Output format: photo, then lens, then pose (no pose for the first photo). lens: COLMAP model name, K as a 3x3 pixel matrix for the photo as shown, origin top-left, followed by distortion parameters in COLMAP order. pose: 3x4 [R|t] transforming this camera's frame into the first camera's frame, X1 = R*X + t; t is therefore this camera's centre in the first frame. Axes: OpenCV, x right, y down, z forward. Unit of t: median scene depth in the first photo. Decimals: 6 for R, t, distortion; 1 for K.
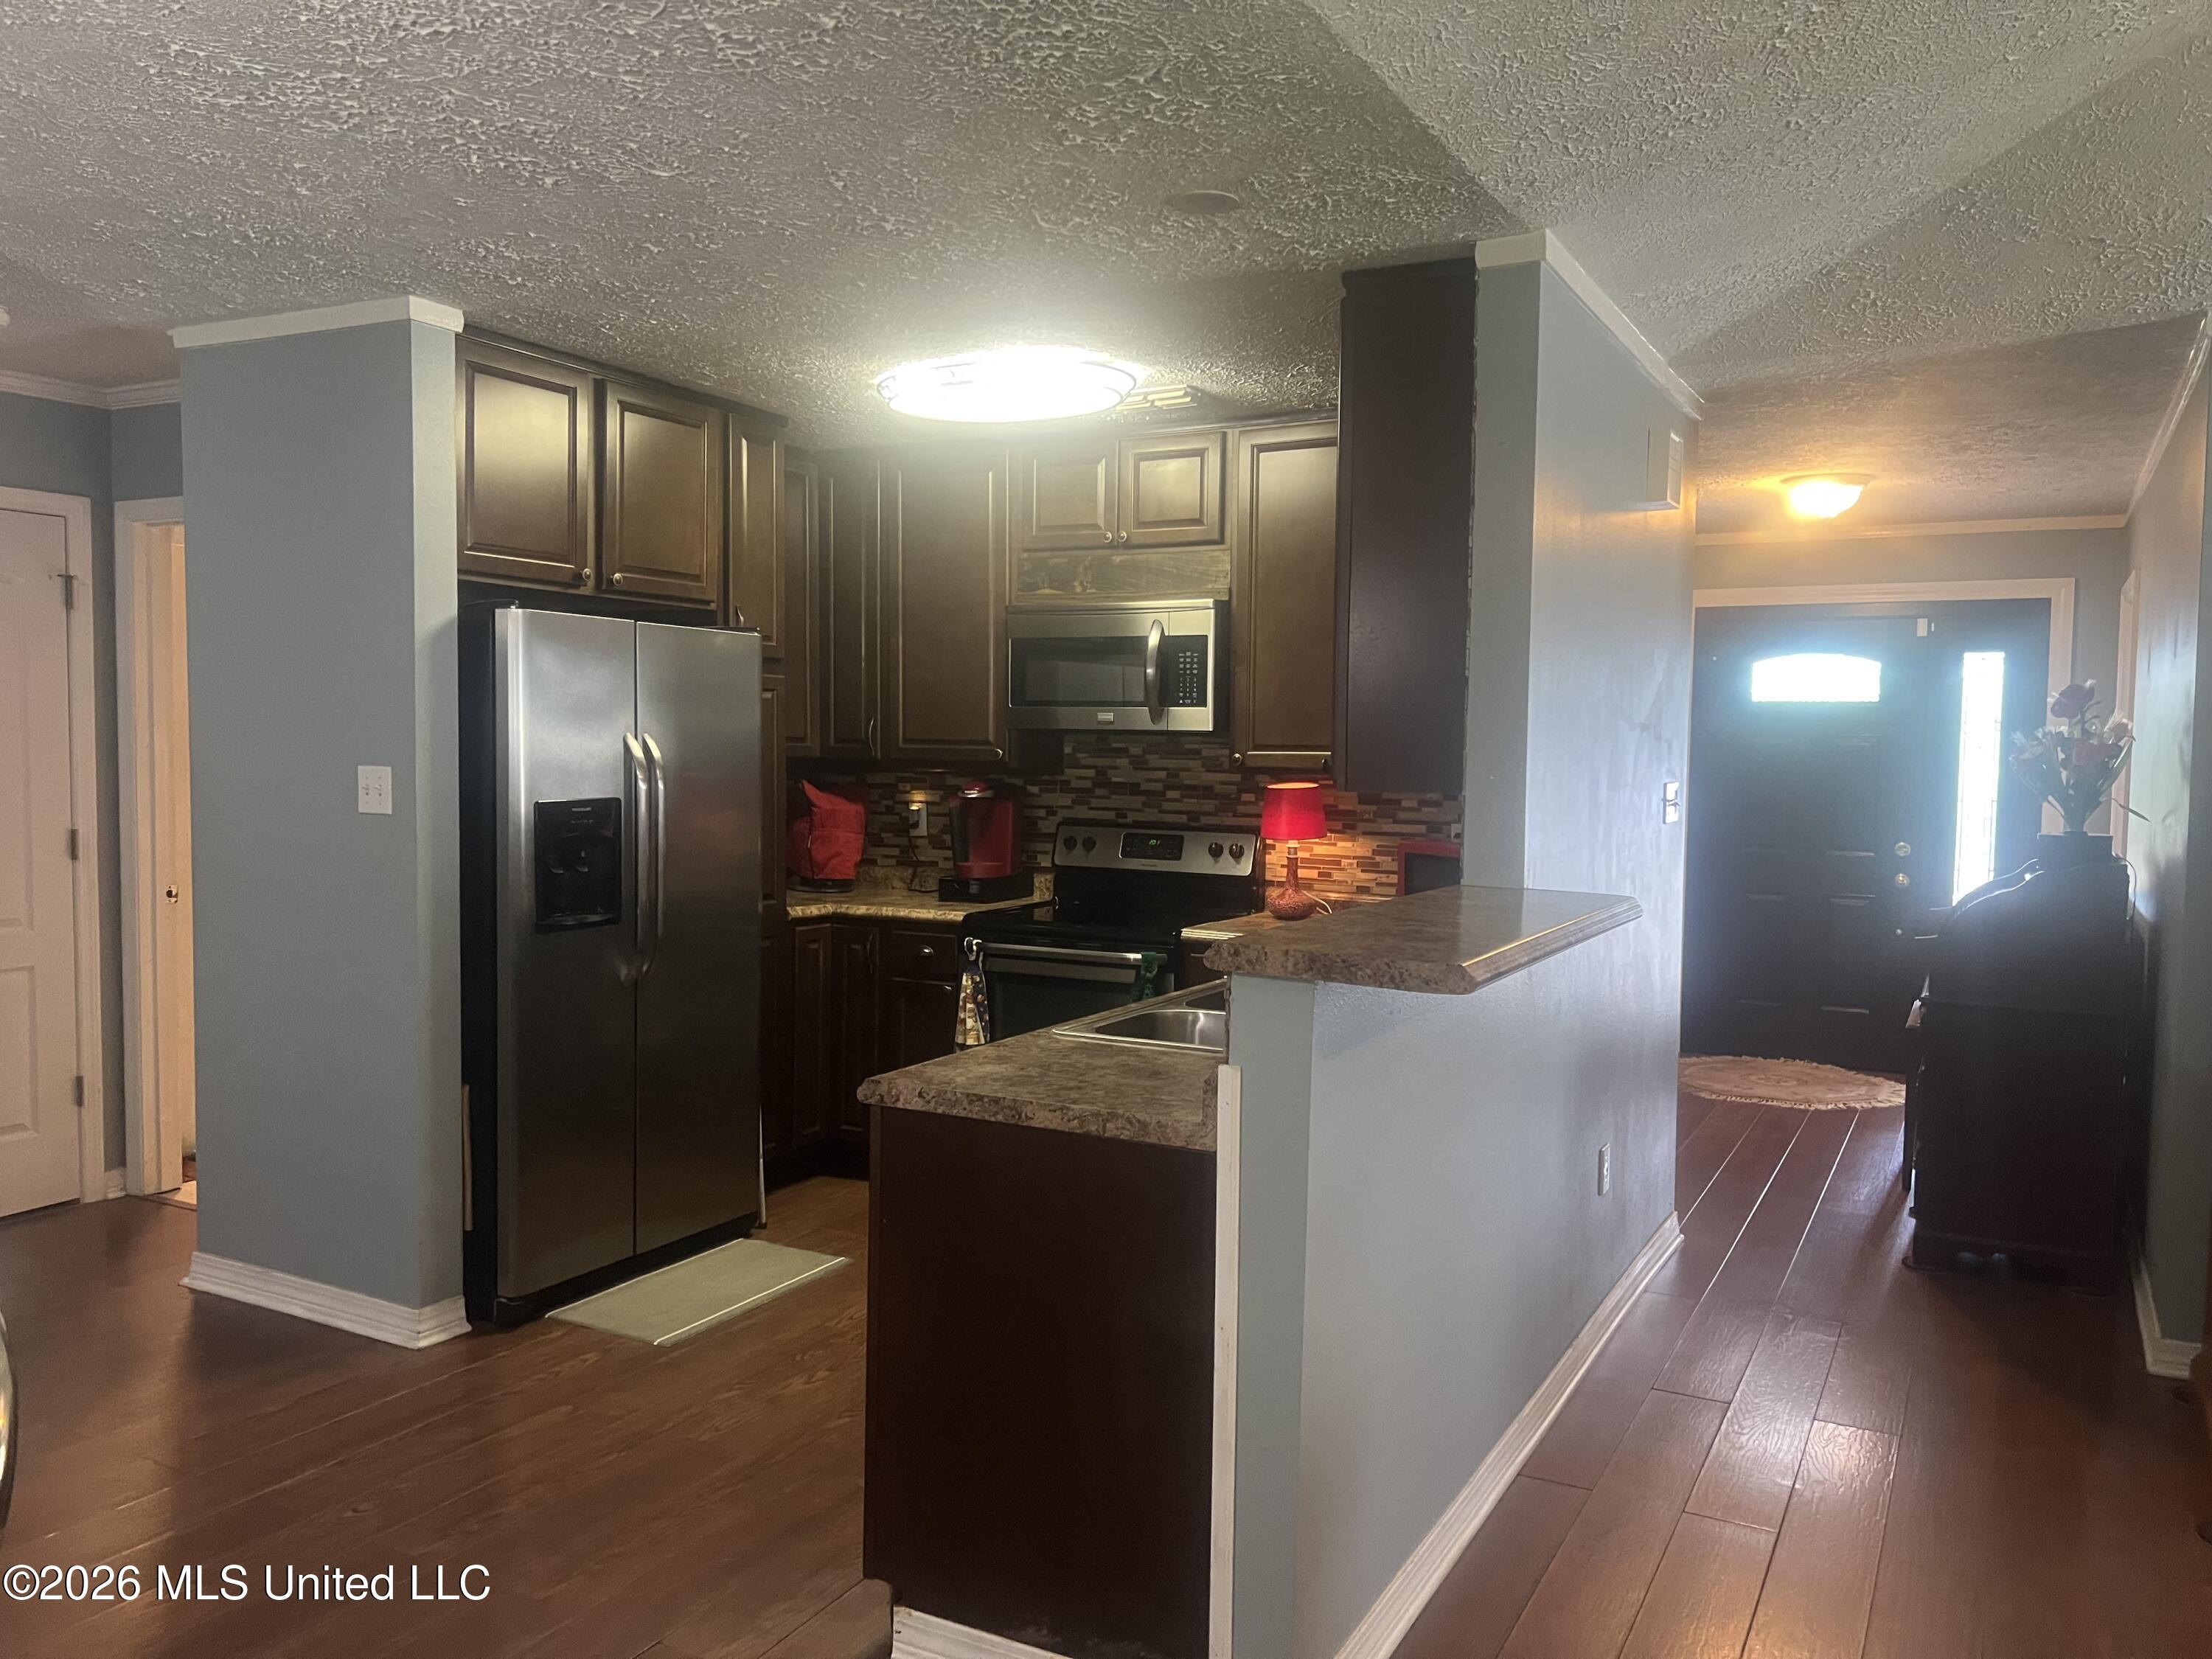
lens RADIAL K [[1671.9, 0, 1124.9], [0, 1671.9, 821.7], [0, 0, 1]] dist [0.046377, -0.036004]
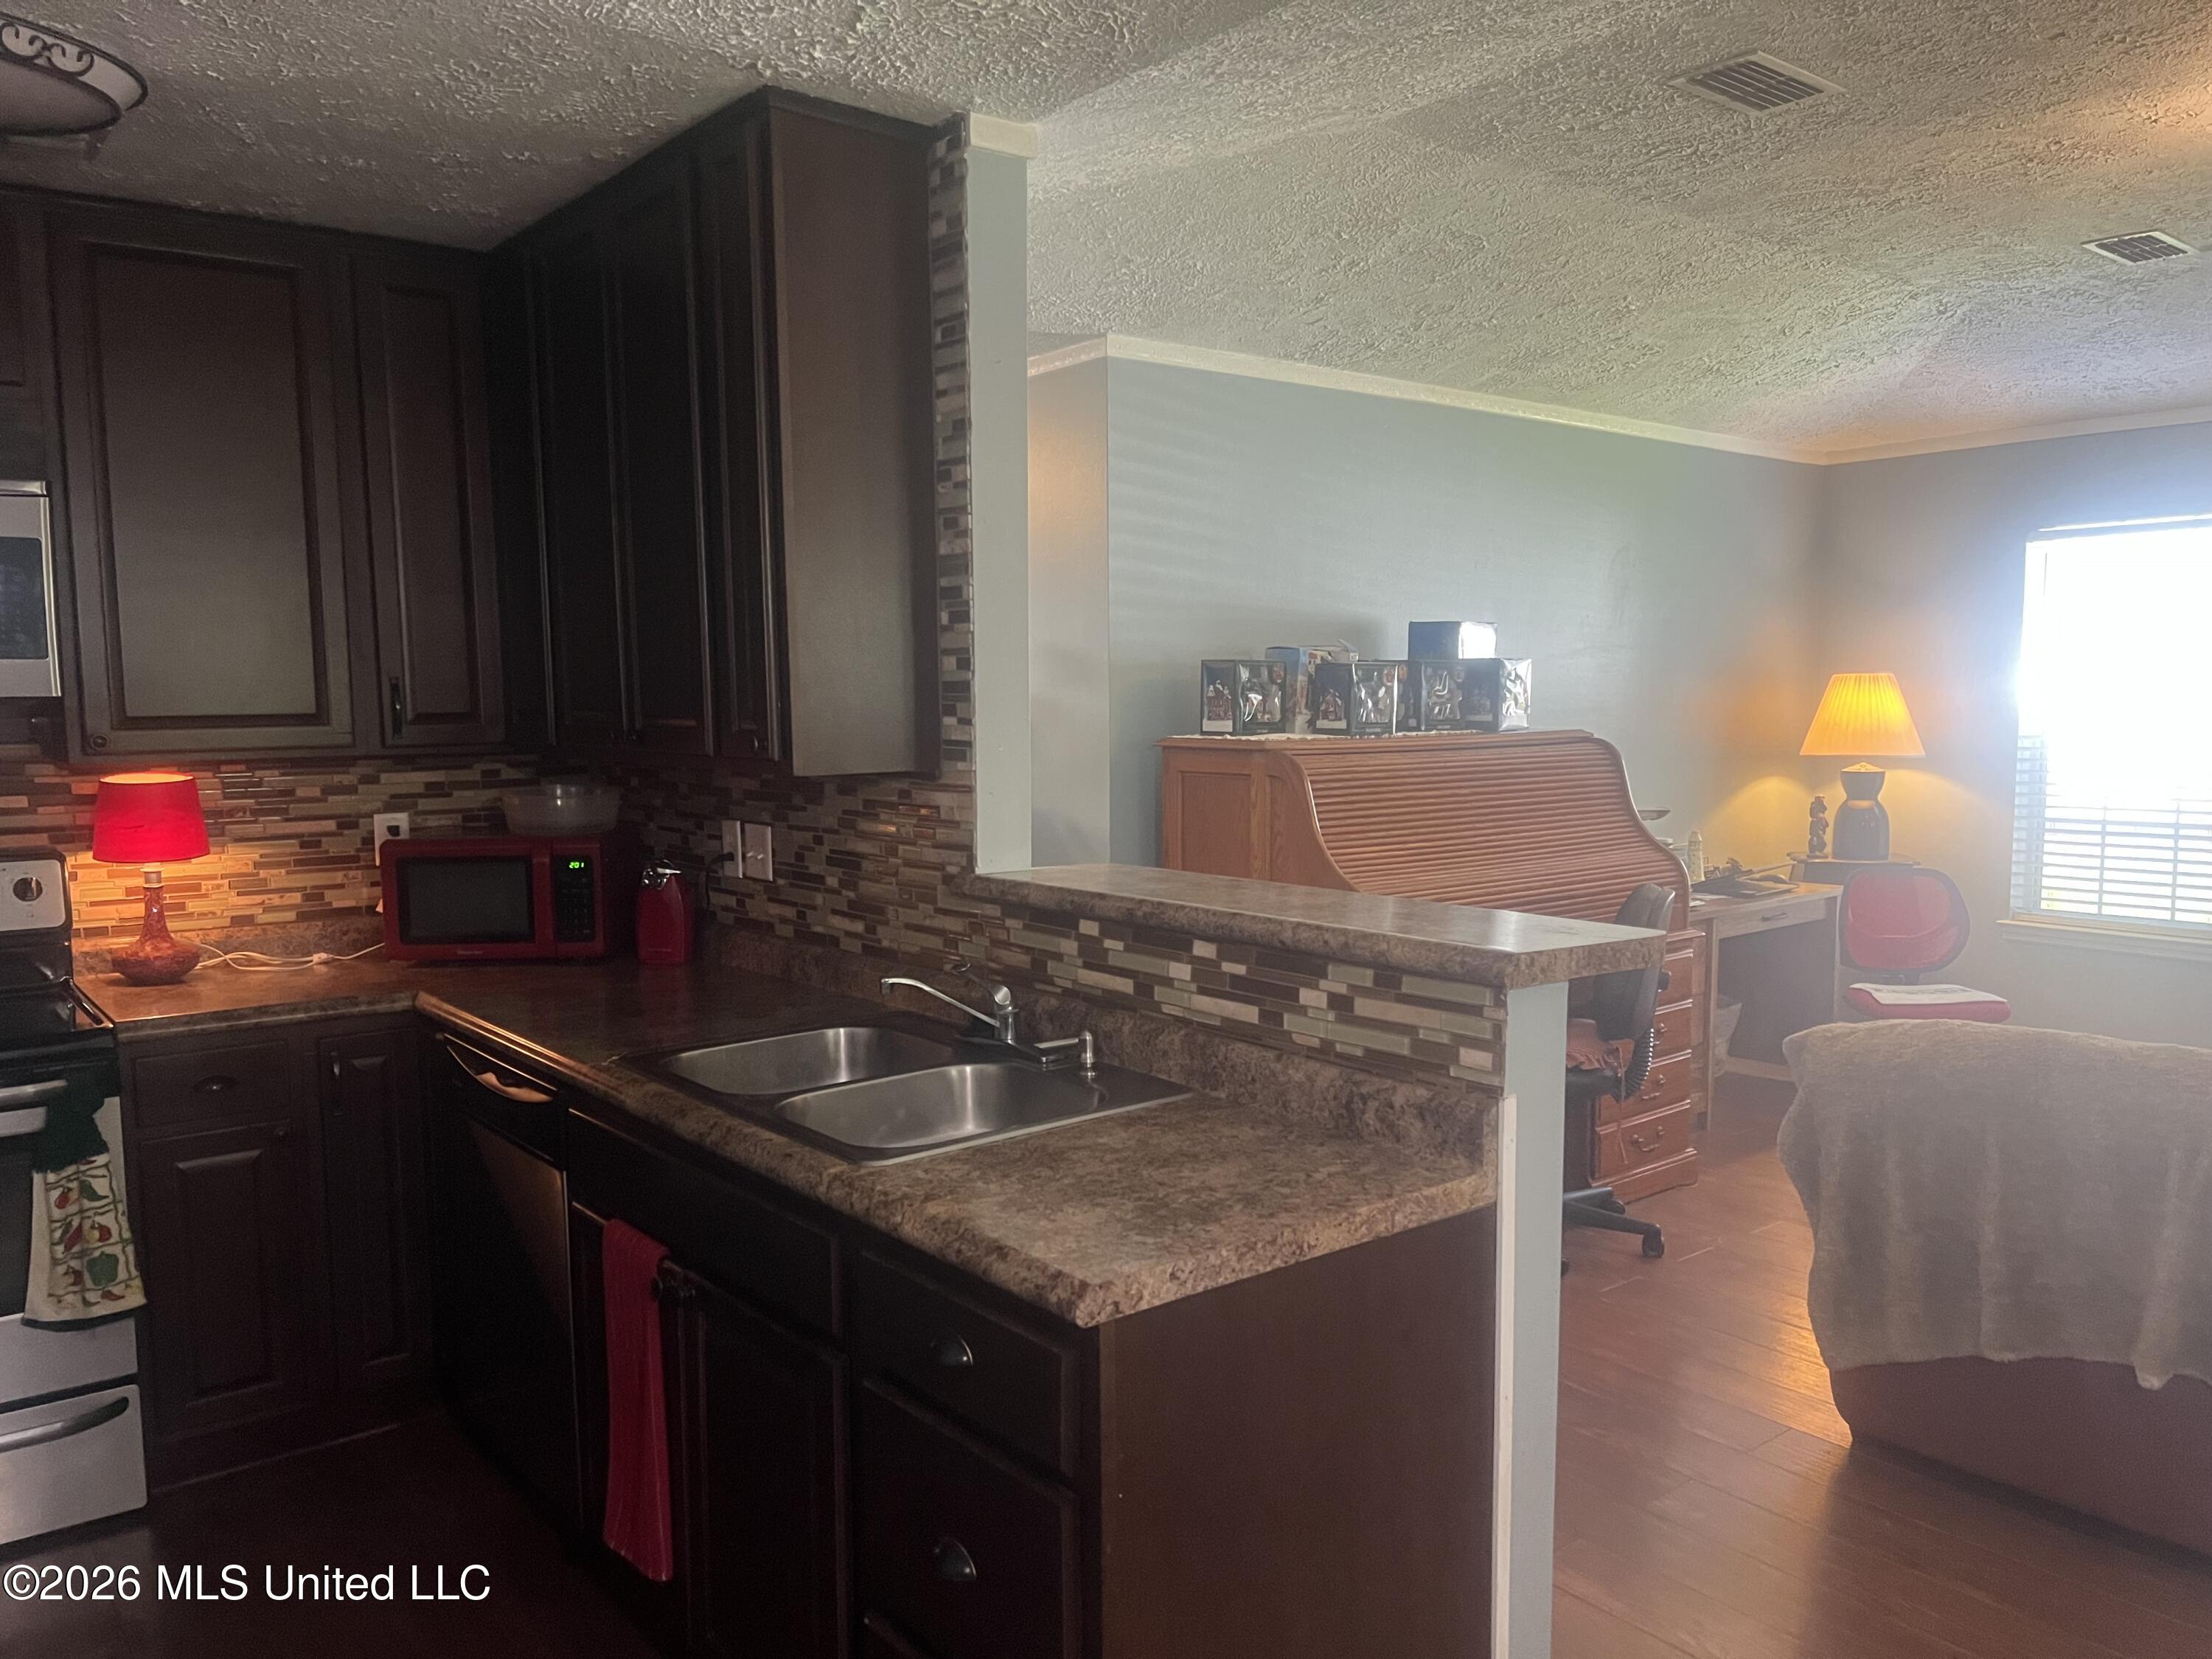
lens RADIAL K [[1671.9, 0, 1108.3], [0, 1671.9, 839.8], [0, 0, 1]] dist [0.046377, -0.036004]
pose [[0.385724, -0.100239, 0.917153, -0.363802], [0.057642, 0.994757, 0.084478, -0.031775], [-0.920812, 0.020281, 0.389480, 0.391324]]
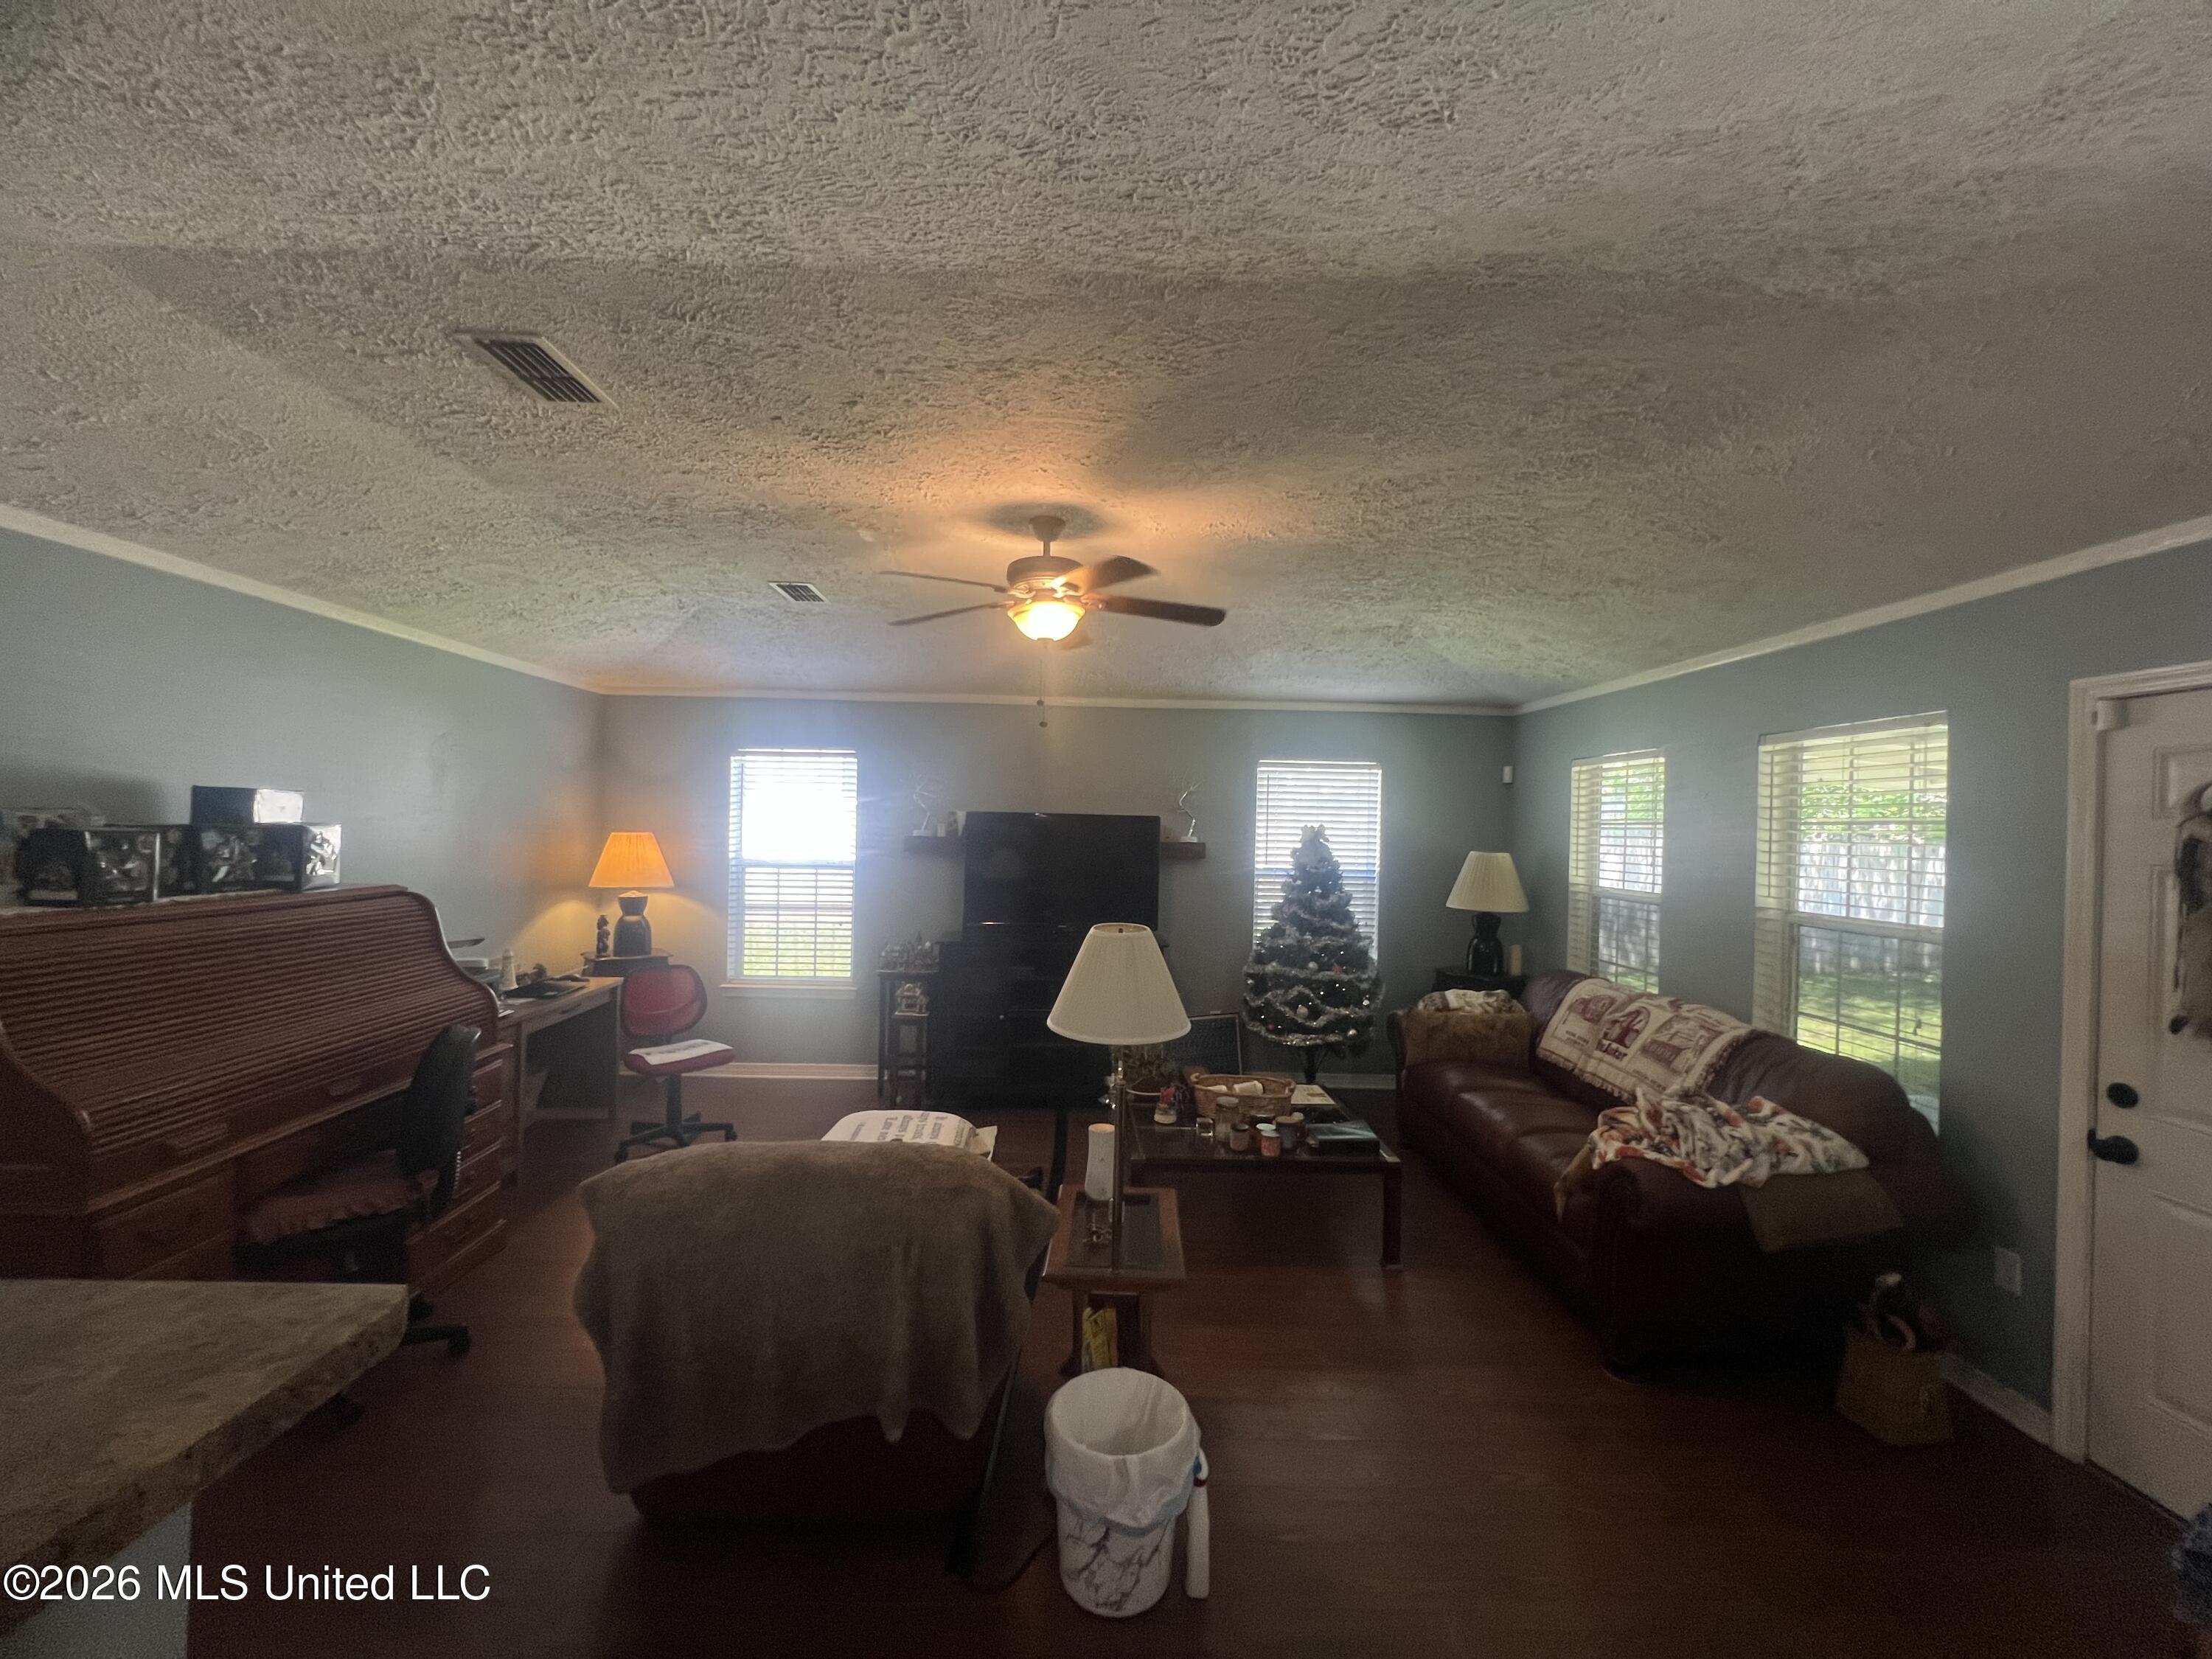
lens RADIAL K [[896.6, 0, 1115.9], [0, 896.6, 826.6], [0, 0, 1]] dist [0.000874, 0.000309]
pose [[-0.500968, -0.025200, 0.865099, -0.252000], [0.015405, 0.999158, 0.038026, -0.042707], [-0.865329, 0.032377, -0.500158, 0.392659]]
